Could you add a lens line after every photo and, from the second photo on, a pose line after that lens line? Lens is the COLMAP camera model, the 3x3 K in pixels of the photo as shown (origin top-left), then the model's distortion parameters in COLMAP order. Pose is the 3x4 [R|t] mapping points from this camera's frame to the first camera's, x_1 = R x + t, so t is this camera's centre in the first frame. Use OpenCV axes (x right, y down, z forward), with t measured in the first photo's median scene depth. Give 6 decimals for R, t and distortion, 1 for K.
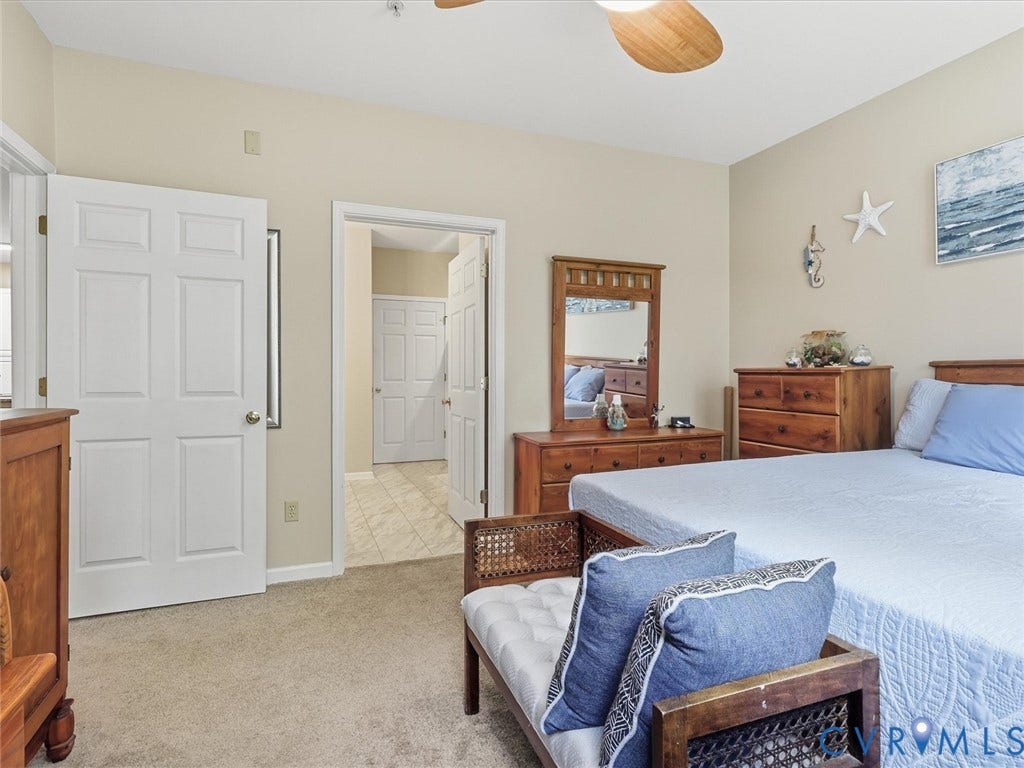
lens RADIAL K [[540.1, 0, 510.1], [0, 540.1, 377.7], [0, 0, 1]] dist [-0.000426, 0.000415]
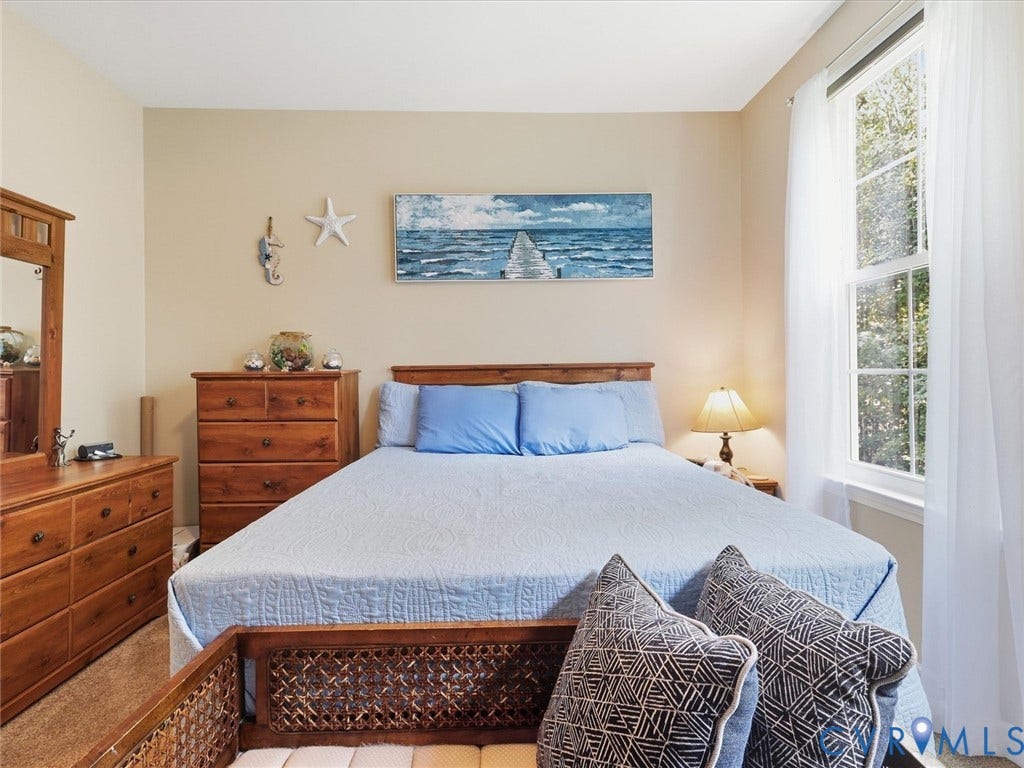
lens RADIAL K [[540.1, 0, 510.1], [0, 540.1, 377.7], [0, 0, 1]] dist [-0.000426, 0.000415]
pose [[0.330769, -0.008600, 0.943673, -0.192368], [0.018168, 0.999831, 0.002744, -0.004271], [-0.943537, 0.016237, 0.330869, 0.357229]]
